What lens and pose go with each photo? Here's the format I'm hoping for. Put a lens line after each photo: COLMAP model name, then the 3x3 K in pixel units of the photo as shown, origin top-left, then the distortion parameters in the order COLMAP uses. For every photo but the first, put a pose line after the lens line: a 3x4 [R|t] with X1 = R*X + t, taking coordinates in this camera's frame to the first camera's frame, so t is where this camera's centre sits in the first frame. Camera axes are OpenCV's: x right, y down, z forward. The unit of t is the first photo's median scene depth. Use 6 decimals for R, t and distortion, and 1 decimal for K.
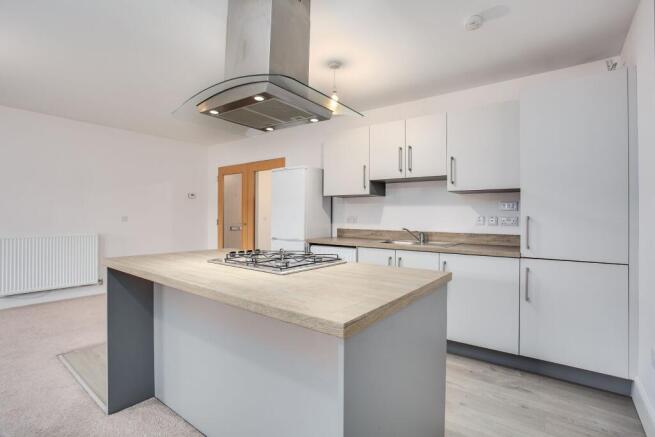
lens RADIAL K [[319.6, 0, 323.9], [0, 319.6, 220.2], [0, 0, 1]] dist [-0.003152, -0.000200]
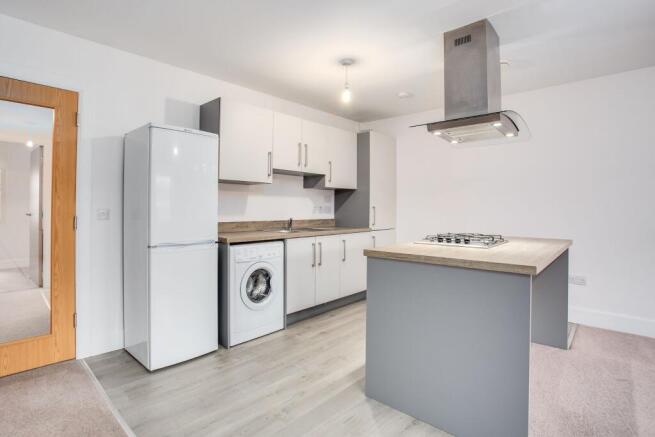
lens RADIAL K [[349.8, 0, 313.8], [0, 349.8, 200.7], [0, 0, 1]] dist [-0.039324, 0.000594]
pose [[0.059936, 0.011602, 0.998135, -0.913806], [0.005557, 0.999913, -0.011956, -0.016881], [-0.998187, 0.006263, 0.059866, 0.852772]]
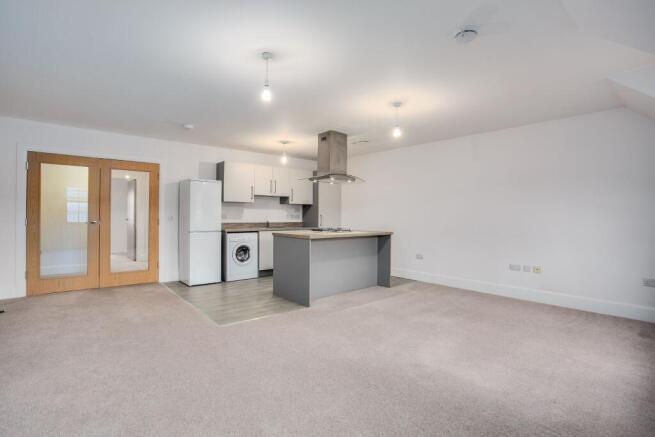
lens RADIAL K [[349.8, 0, 327.1], [0, 349.8, 214.8], [0, 0, 1]] dist [-0.039324, 0.000594]
pose [[0.181495, -0.004374, 0.983382, -1.777844], [0.004827, 0.999982, 0.003557, -0.017768], [-0.983380, 0.004102, 0.181513, 0.254667]]
